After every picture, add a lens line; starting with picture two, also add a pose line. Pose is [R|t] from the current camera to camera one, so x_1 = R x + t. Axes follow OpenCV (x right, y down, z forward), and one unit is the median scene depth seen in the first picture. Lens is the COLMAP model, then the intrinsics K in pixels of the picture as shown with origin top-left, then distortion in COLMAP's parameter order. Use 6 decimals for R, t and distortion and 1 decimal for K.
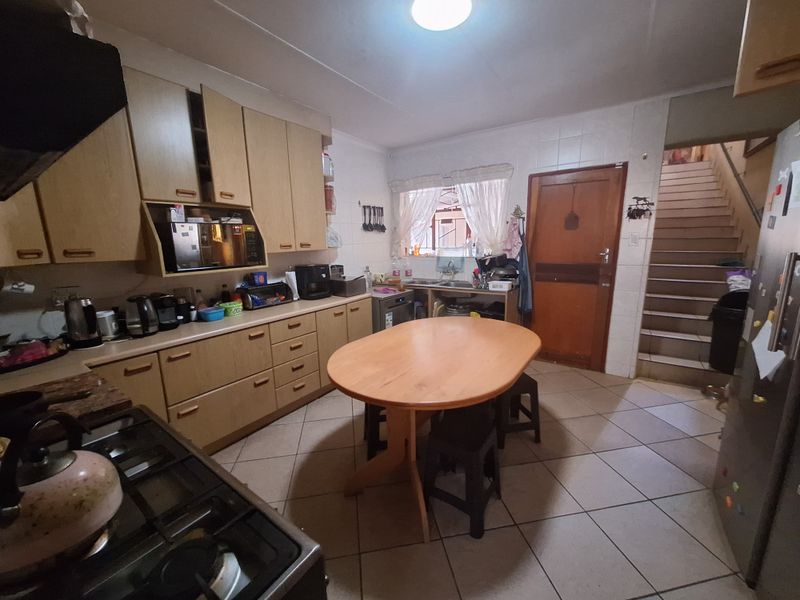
lens RADIAL K [[316.8, 0, 400.0], [0, 316.8, 300.0], [0, 0, 1]] dist [-0.001671, -0.000322]
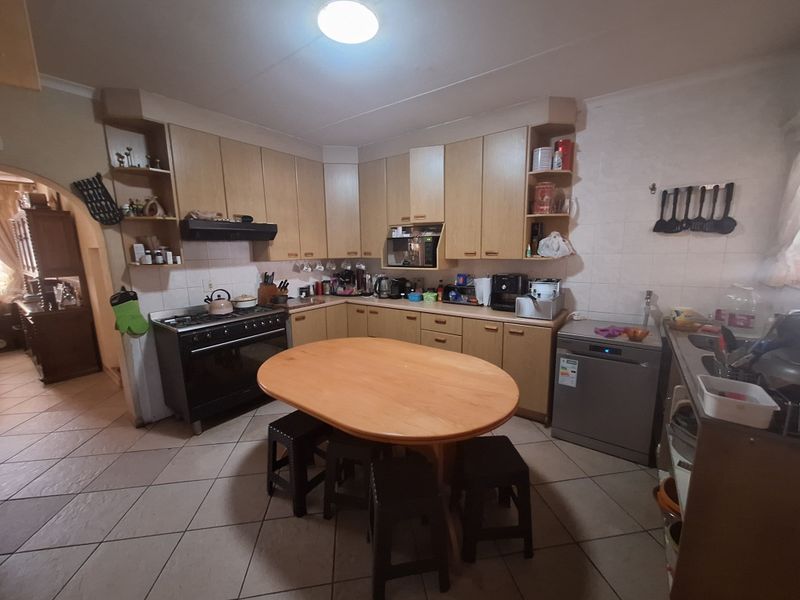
lens RADIAL K [[316.8, 0, 400.0], [0, 316.8, 300.0], [0, 0, 1]] dist [-0.001671, -0.000322]
pose [[-0.023889, 0.179874, -0.983400, 0.717666], [-0.176187, 0.967526, 0.181250, -0.162537], [0.984067, 0.177592, 0.008578, 0.744460]]
